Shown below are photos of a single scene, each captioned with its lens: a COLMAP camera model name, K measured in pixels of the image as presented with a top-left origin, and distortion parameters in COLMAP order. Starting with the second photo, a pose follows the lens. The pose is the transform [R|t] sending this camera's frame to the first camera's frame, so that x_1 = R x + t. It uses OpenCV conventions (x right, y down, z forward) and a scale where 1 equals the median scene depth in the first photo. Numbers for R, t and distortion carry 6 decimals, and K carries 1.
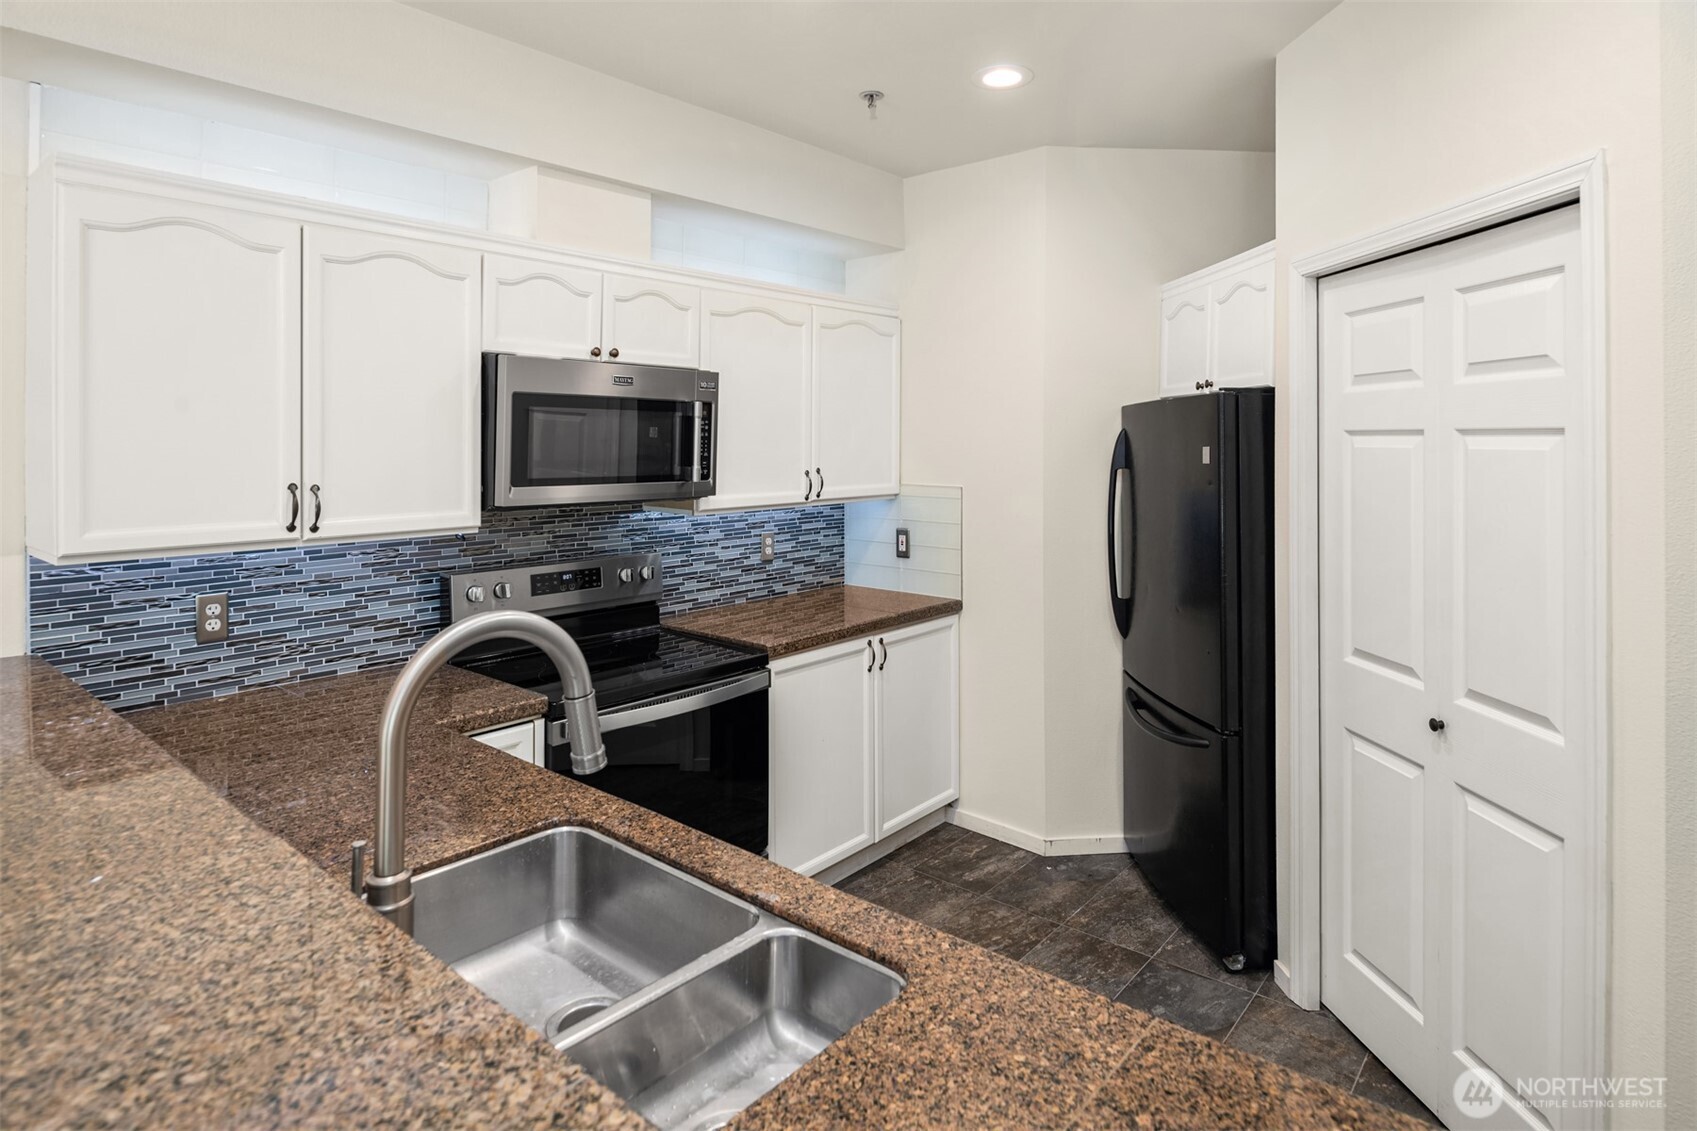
lens RADIAL K [[924.7, 0, 872.6], [0, 924.7, 437.7], [0, 0, 1]] dist [-0.003281, -0.002183]
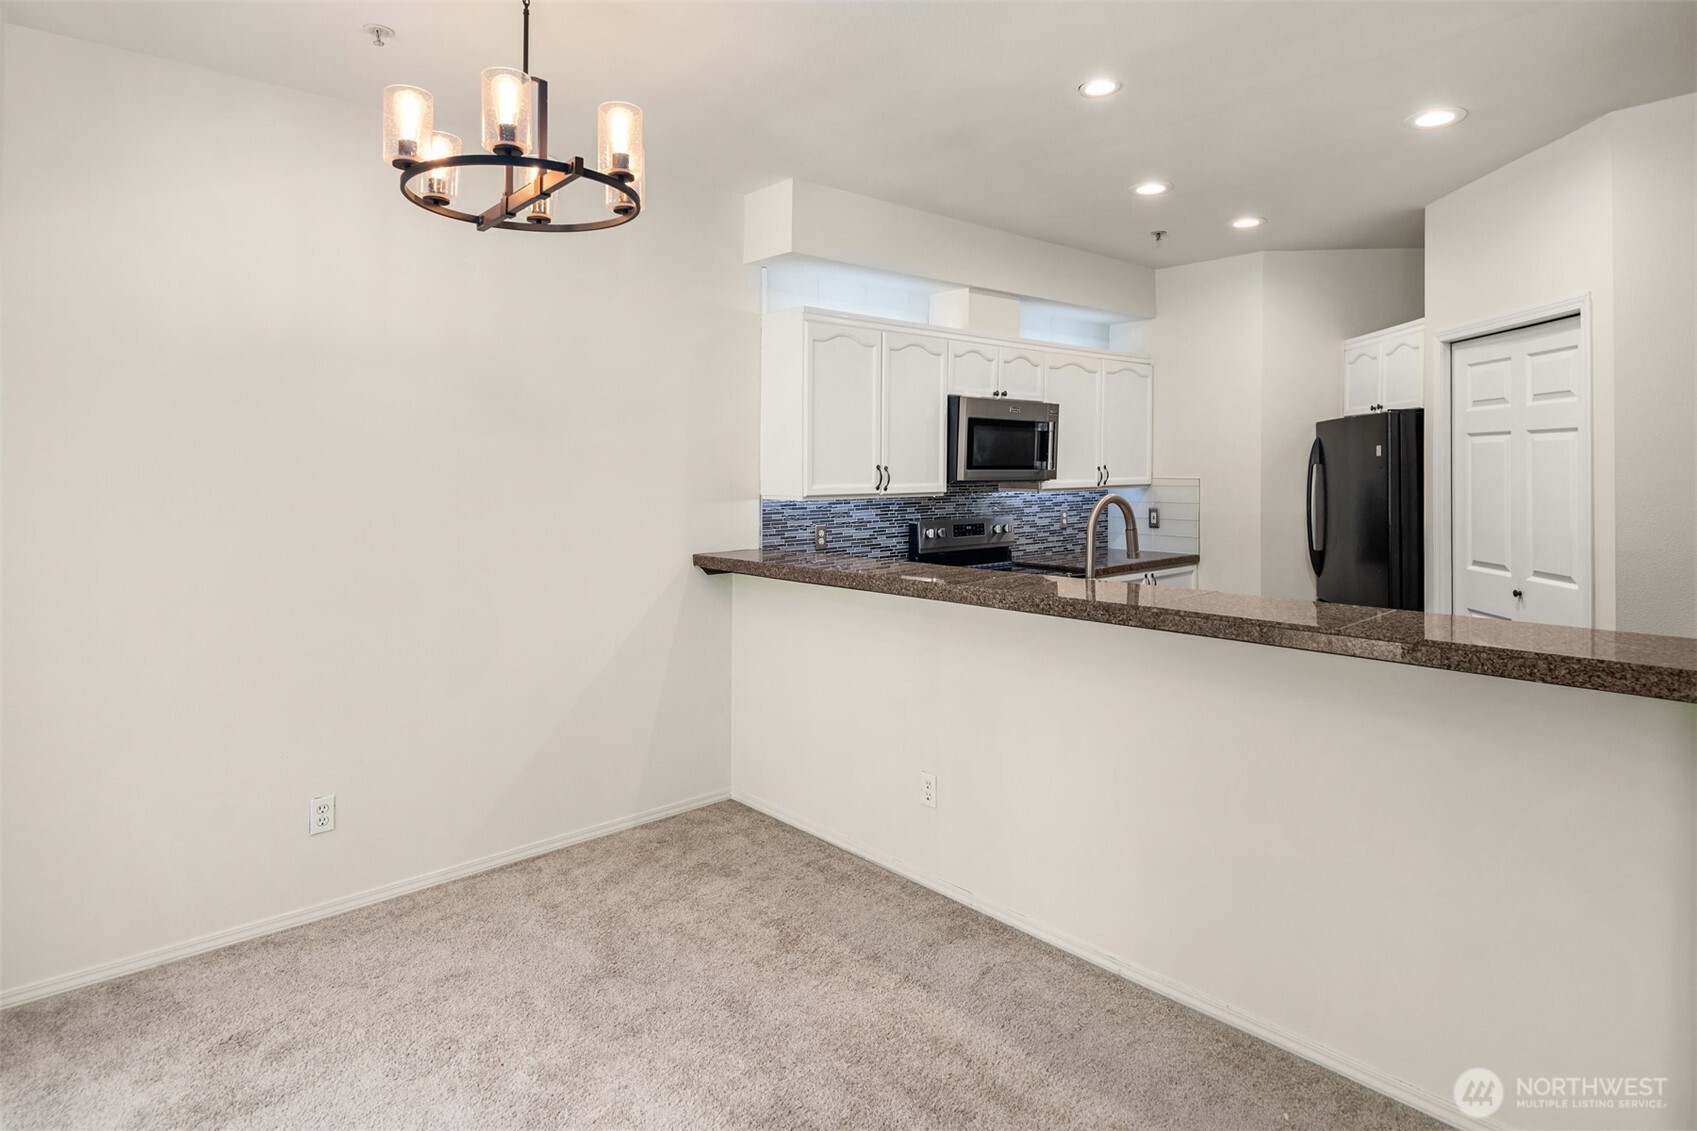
lens RADIAL K [[924.7, 0, 858.3], [0, 924.7, 473.2], [0, 0, 1]] dist [-0.003281, -0.002183]
pose [[0.988043, -0.003689, -0.154134, -0.298825], [0.005299, 0.999936, 0.010040, 0.037808], [0.154087, -0.010737, 0.987999, -0.760622]]
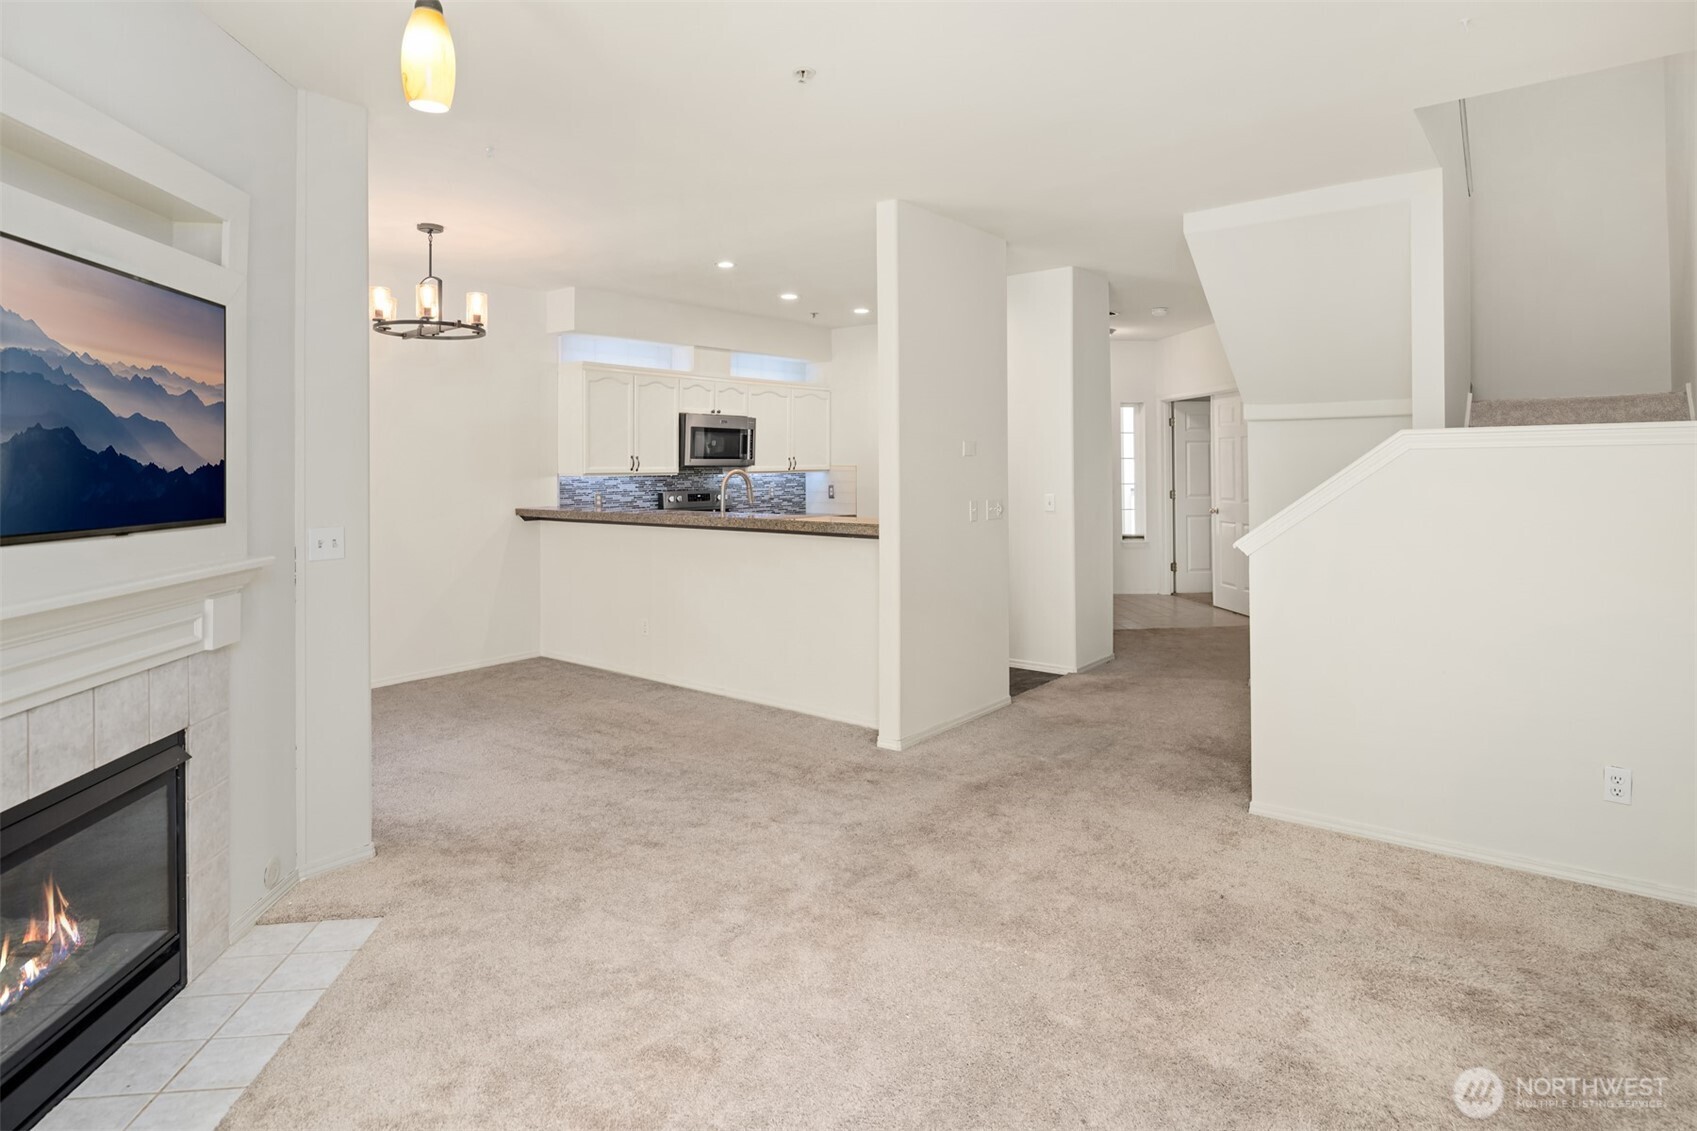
lens RADIAL K [[924.7, 0, 844.6], [0, 924.7, 494.6], [0, 0, 1]] dist [-0.003281, -0.002183]
pose [[0.999999, -0.000636, 0.001451, 0.089738], [0.000578, 0.999228, 0.039284, 0.047699], [-0.001475, -0.039283, 0.999227, -1.814354]]
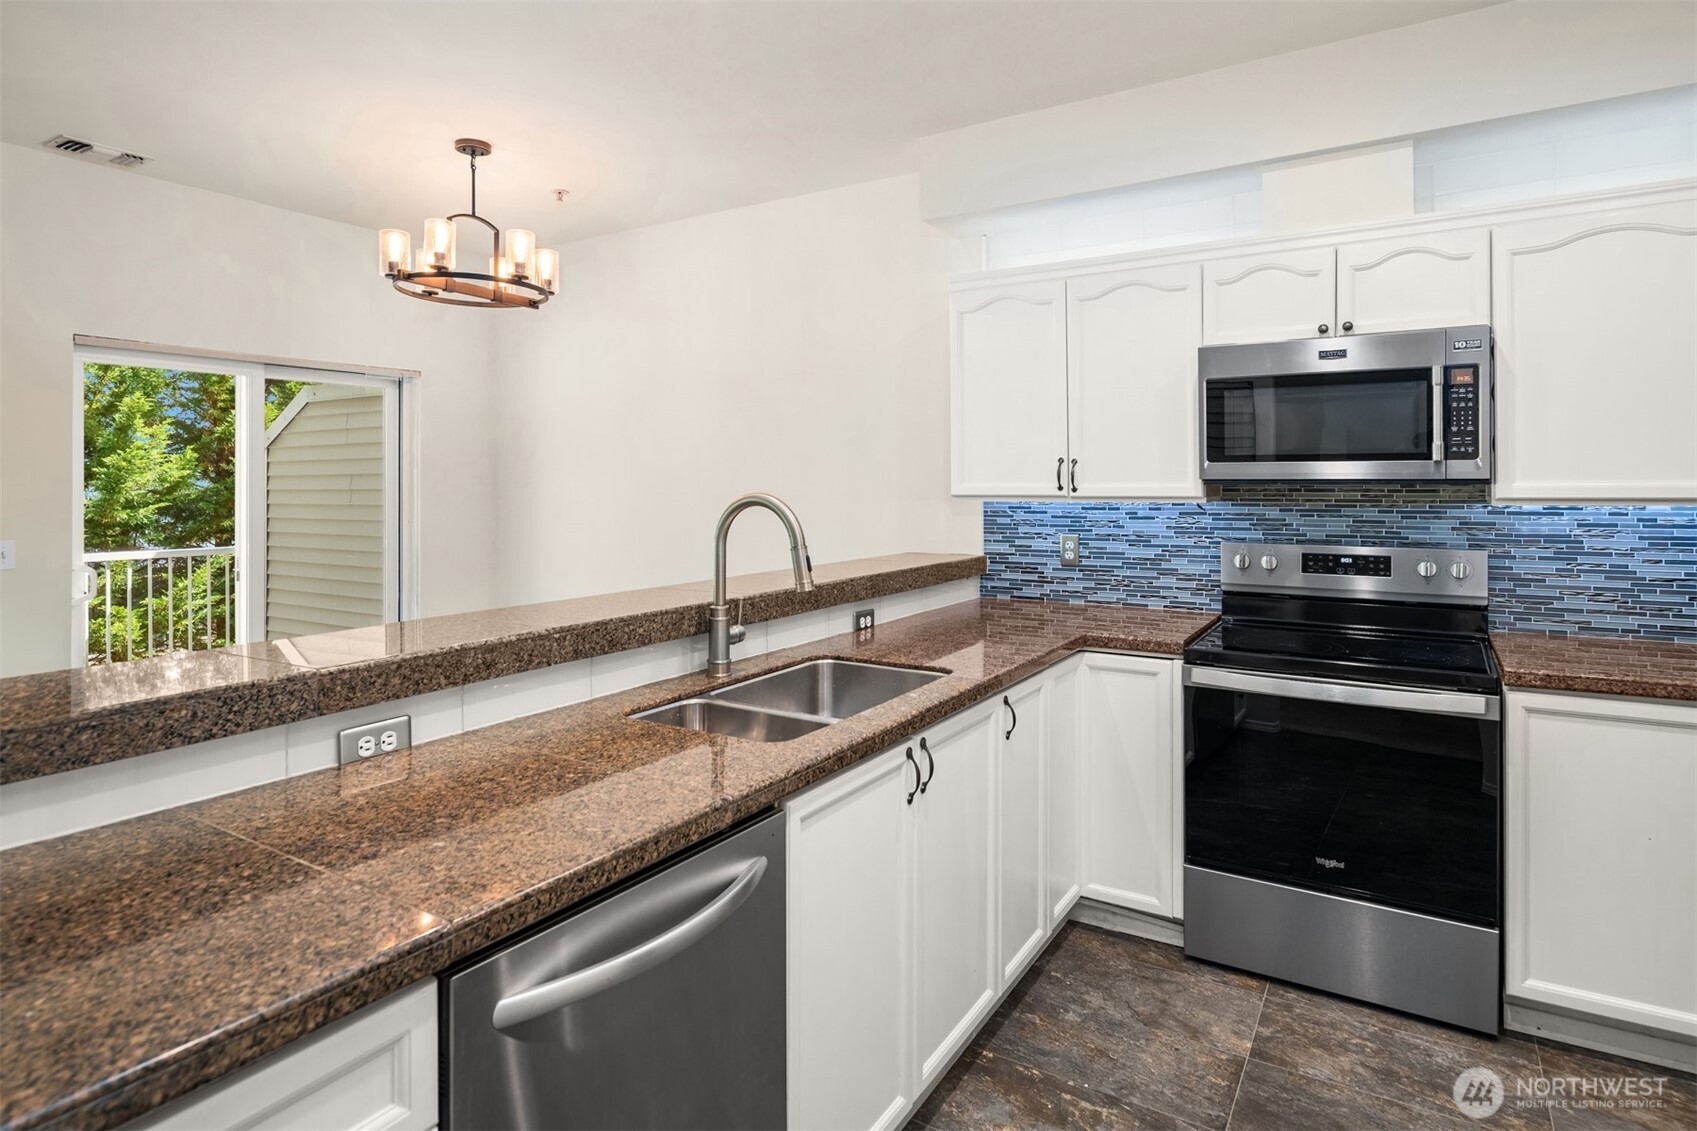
lens RADIAL K [[924.7, 0, 836.8], [0, 924.7, 486.2], [0, 0, 1]] dist [-0.003281, -0.002183]
pose [[0.136861, 0.003772, -0.990583, 0.632884], [0.007327, 0.999962, 0.004820, 0.069531], [0.990563, -0.007917, 0.136829, 0.362191]]
